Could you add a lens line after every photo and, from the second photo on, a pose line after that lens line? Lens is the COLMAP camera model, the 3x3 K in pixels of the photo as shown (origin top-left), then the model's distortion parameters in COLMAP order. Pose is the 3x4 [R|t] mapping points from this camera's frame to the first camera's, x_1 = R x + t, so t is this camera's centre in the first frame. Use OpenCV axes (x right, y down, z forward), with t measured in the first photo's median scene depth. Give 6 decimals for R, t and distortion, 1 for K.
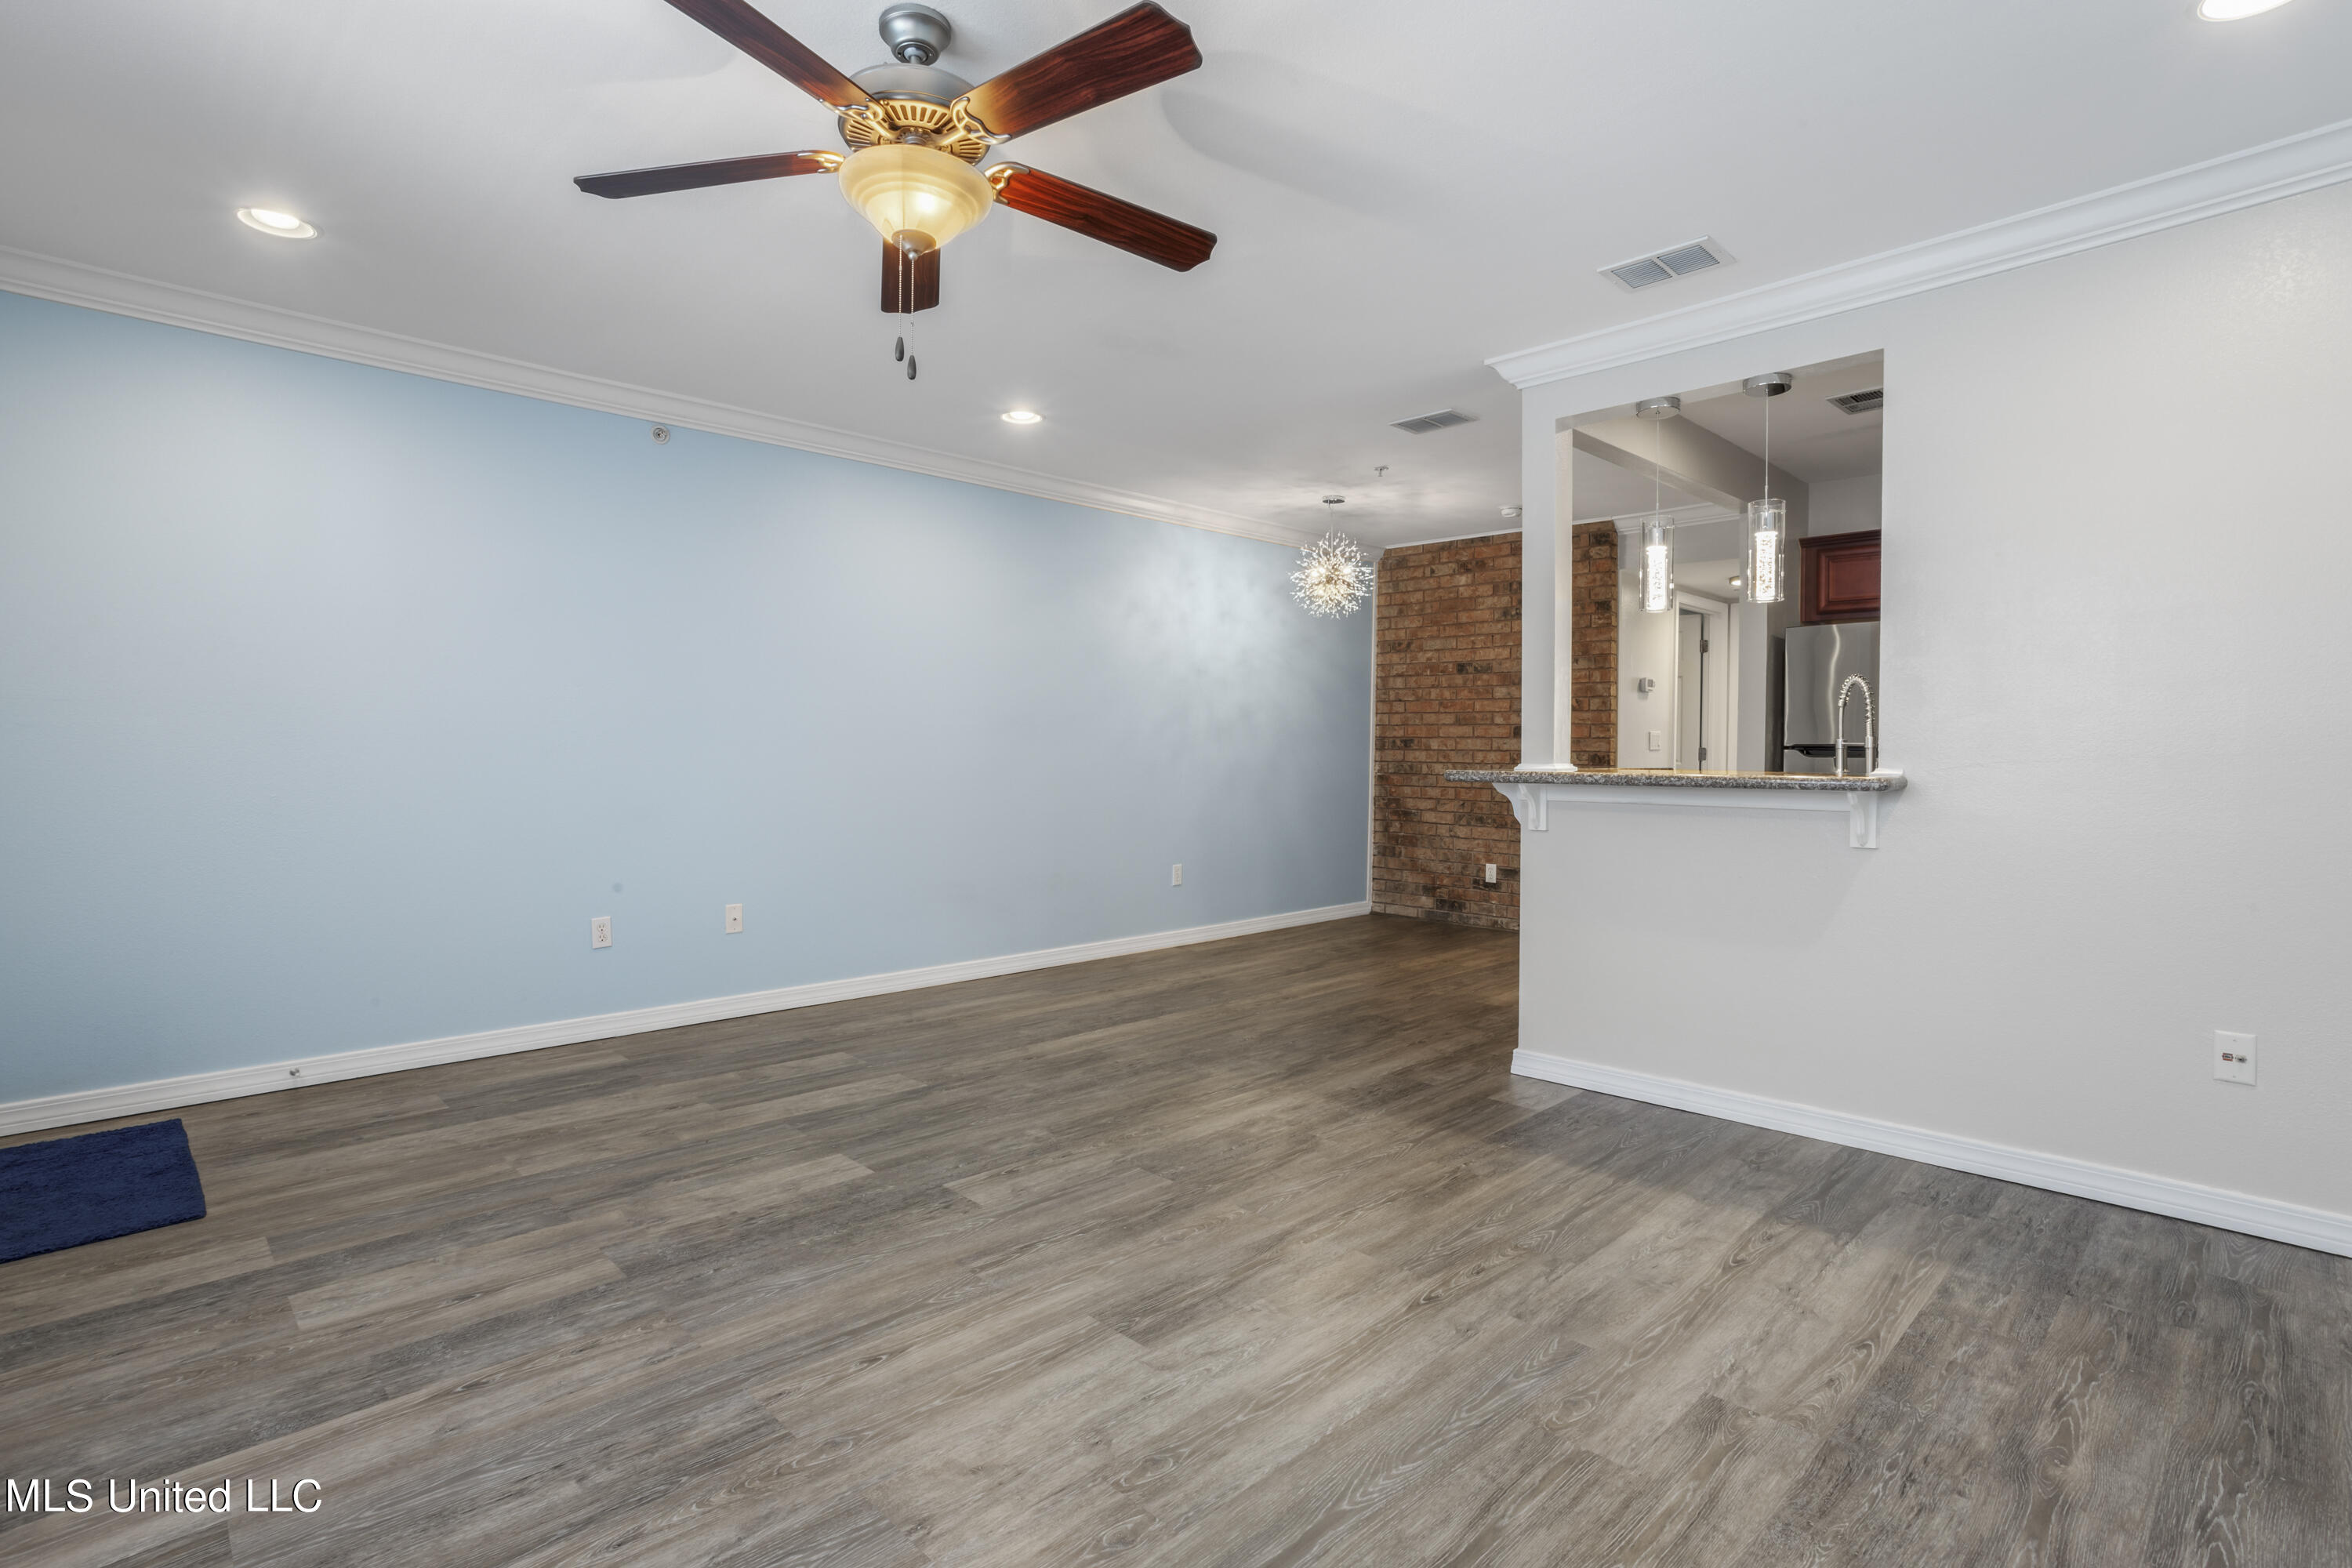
lens RADIAL K [[1132.7, 0, 1168.0], [0, 1132.7, 770.5], [0, 0, 1]] dist [-0.051619, 0.030863]
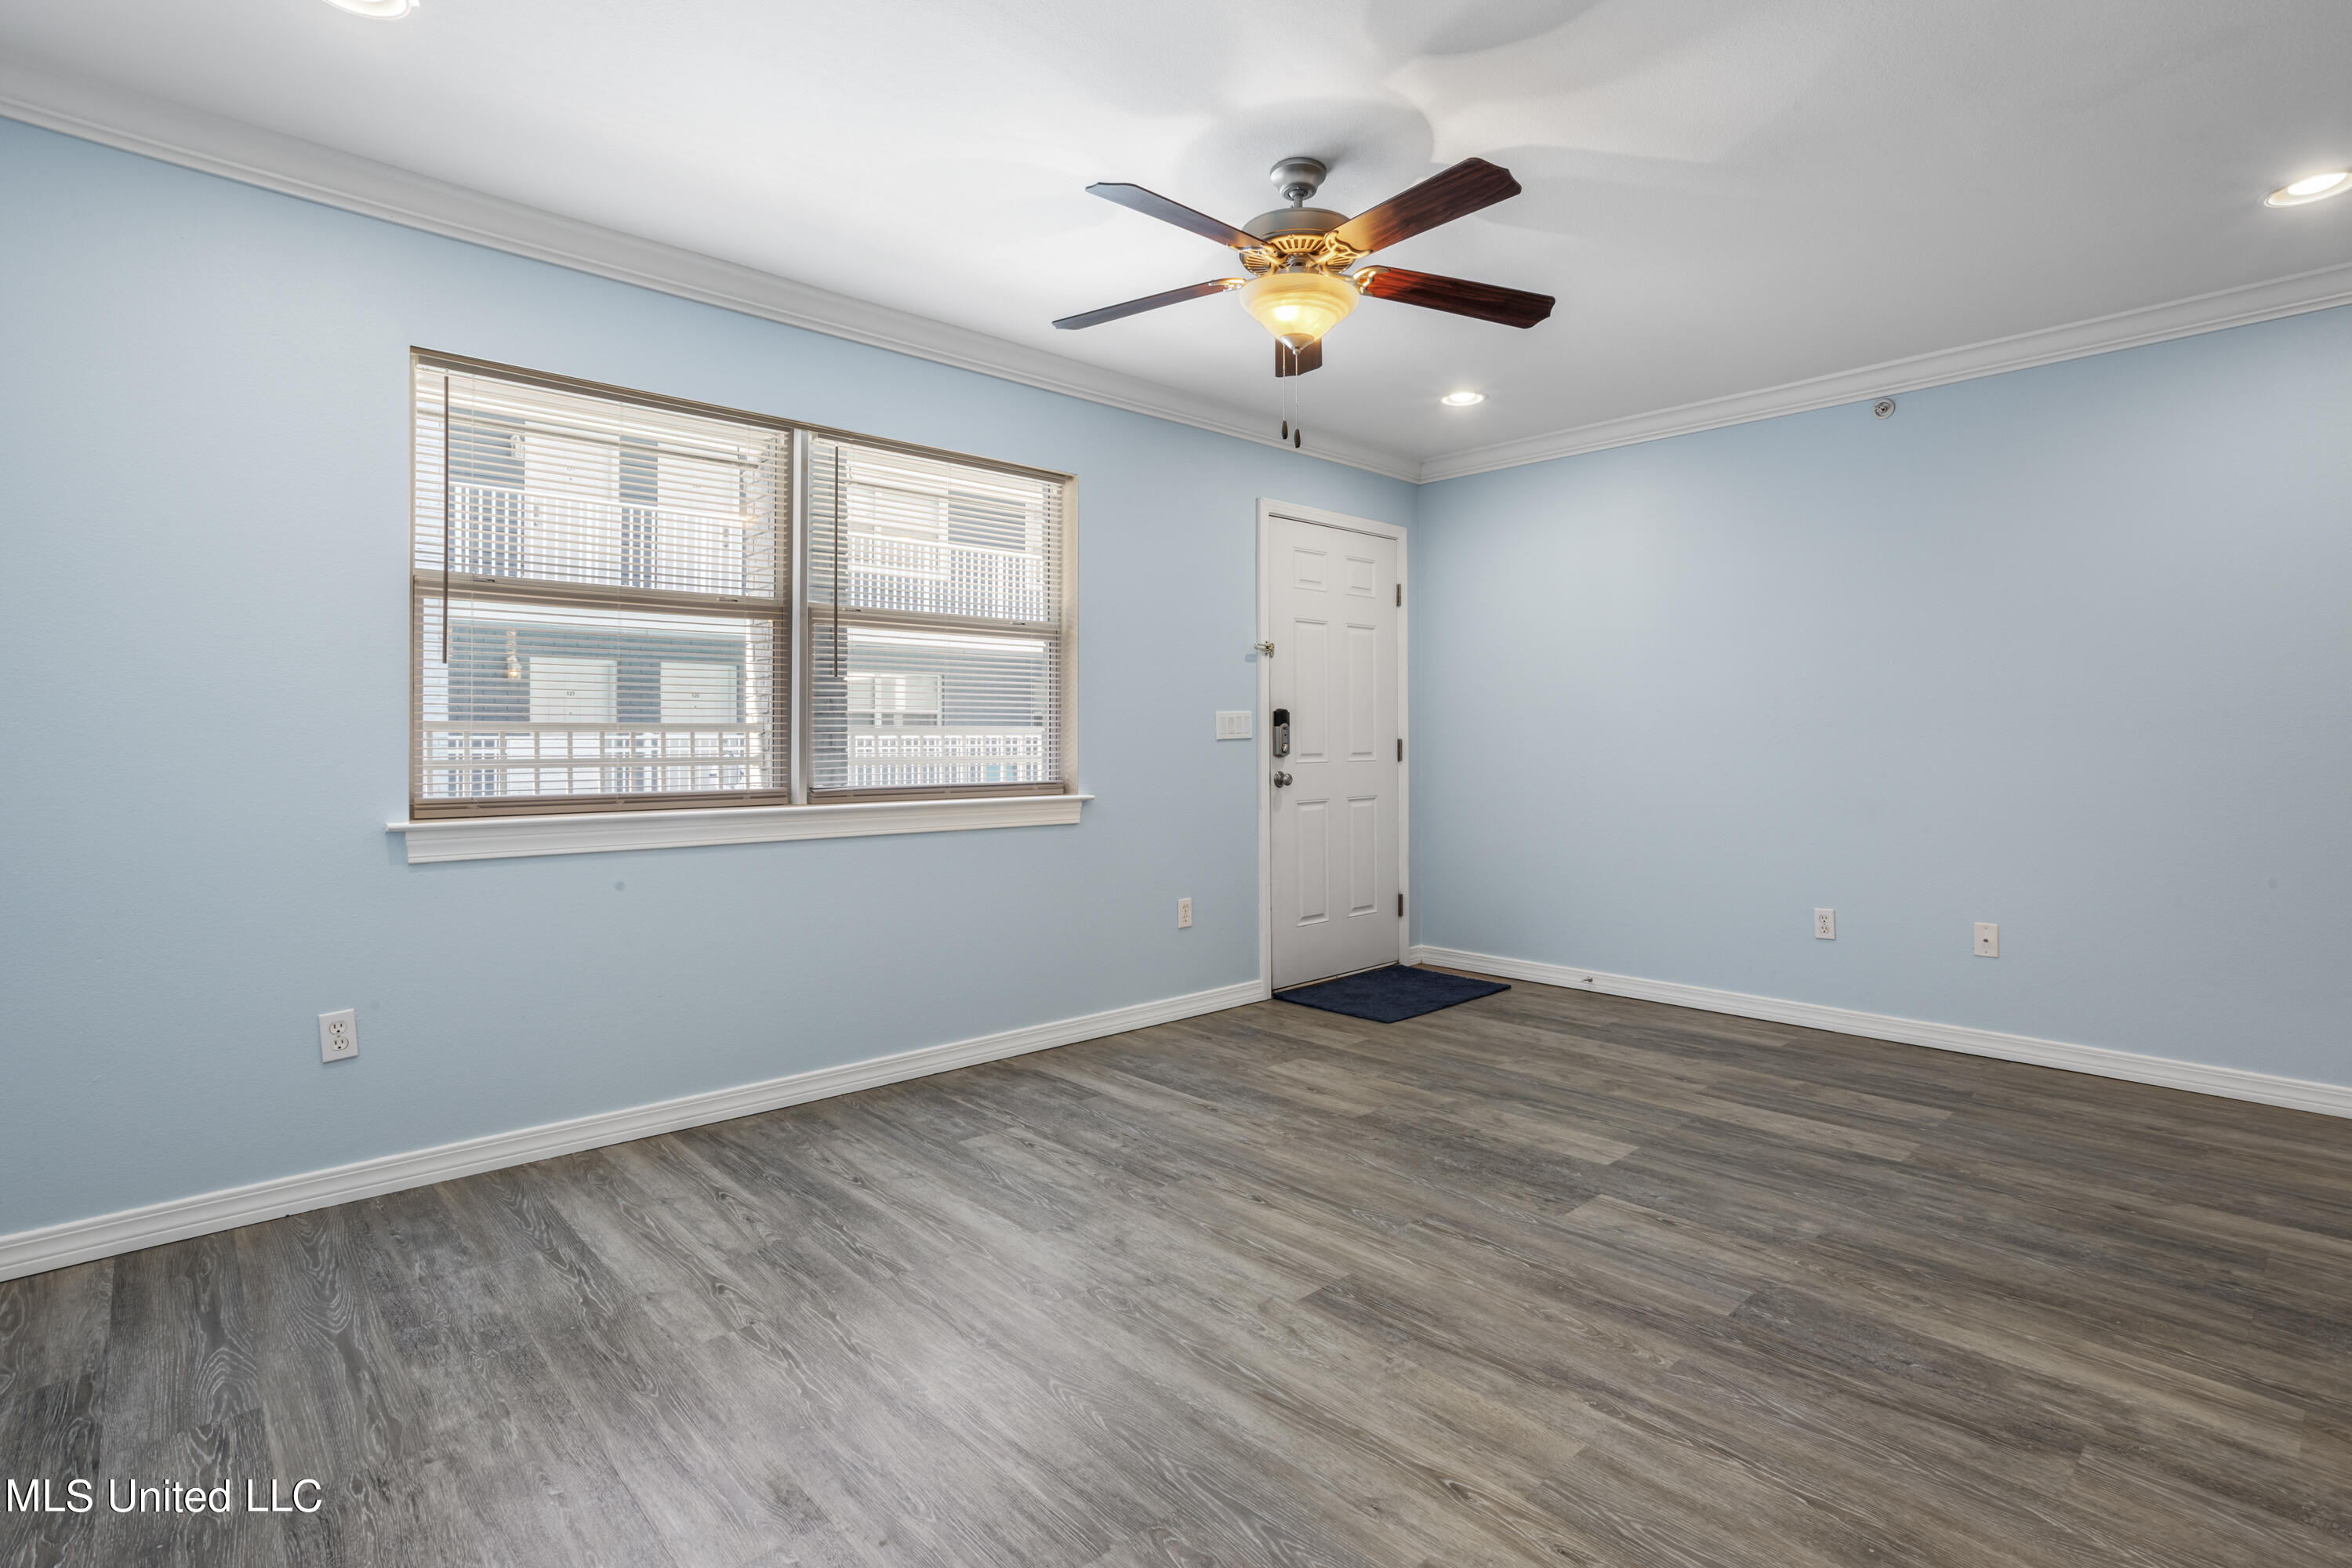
lens RADIAL K [[1145.3, 0, 1179.3], [0, 1145.3, 731.4], [0, 0, 1]] dist [-0.044584, 0.024692]
pose [[-0.023642, -0.014047, -0.999622, 0.756078], [-0.016716, 0.999767, -0.013653, -0.005100], [0.999581, 0.016387, -0.023871, 0.642184]]
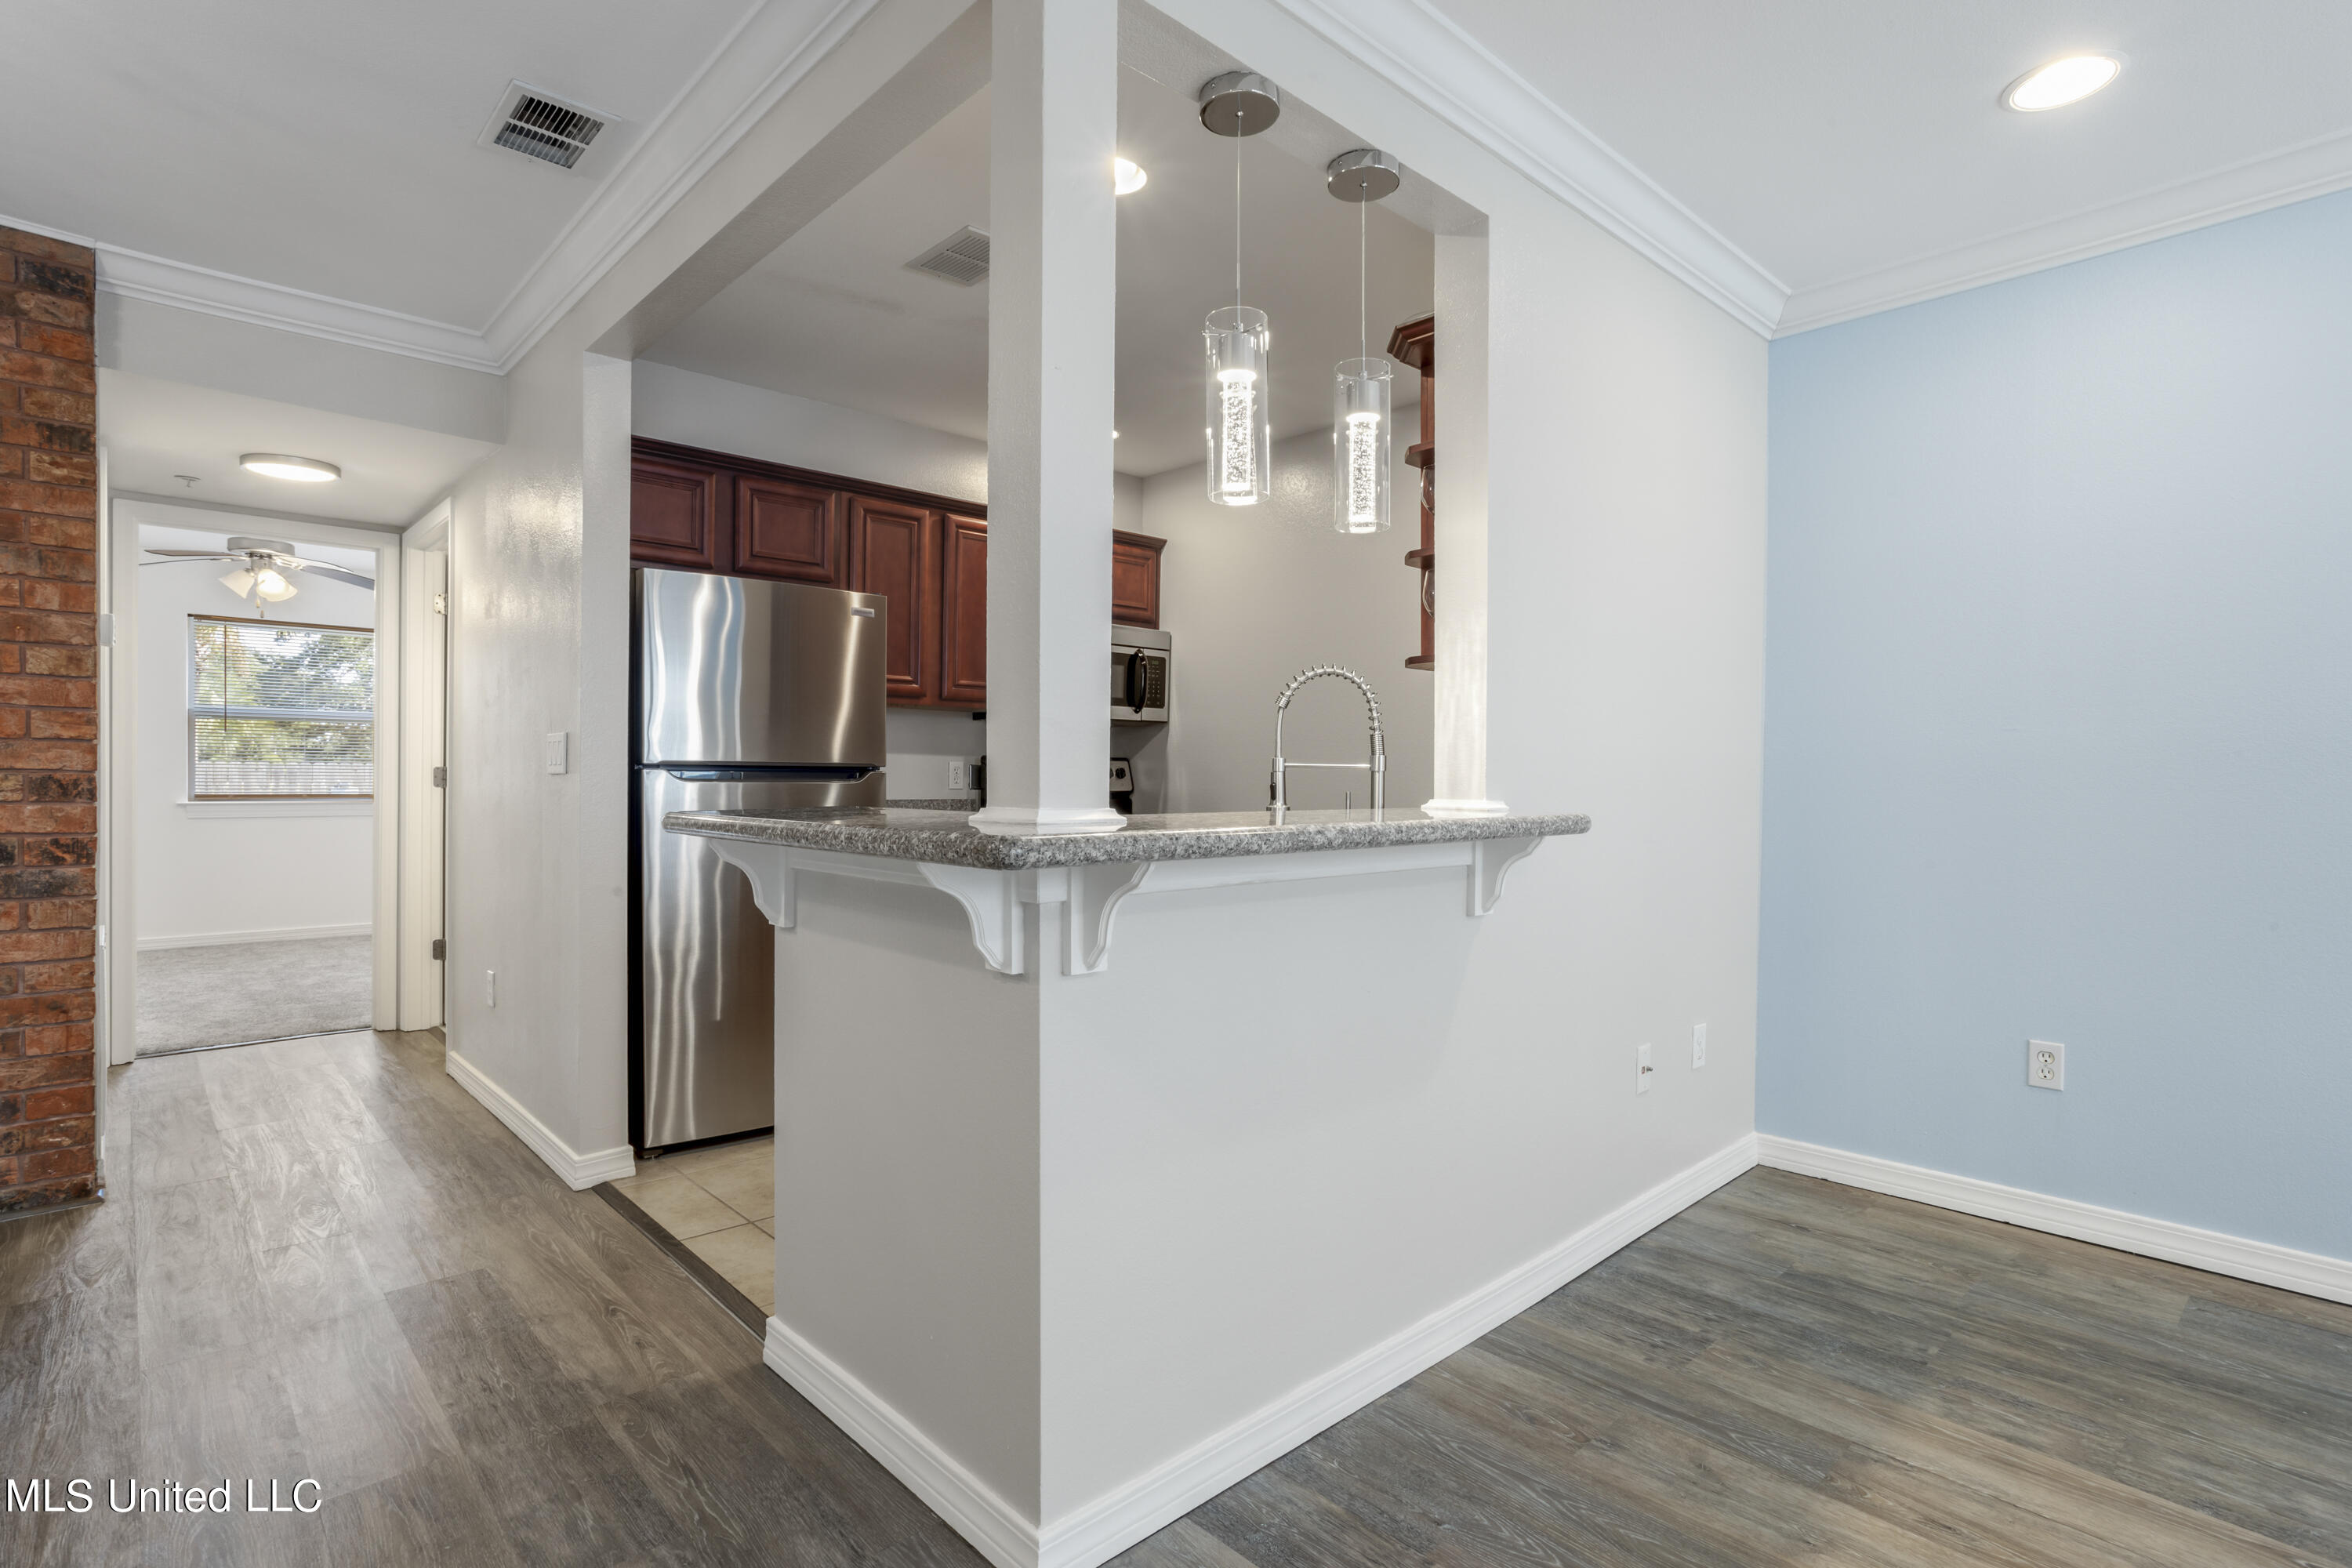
lens RADIAL K [[1156.3, 0, 1180.4], [0, 1156.3, 795.1], [0, 0, 1]] dist [-0.053746, 0.031040]
pose [[0.018339, -0.019457, 0.999642, -0.106307], [0.012371, 0.999739, 0.019232, -0.023070], [-0.999755, 0.012014, 0.018575, 1.246185]]
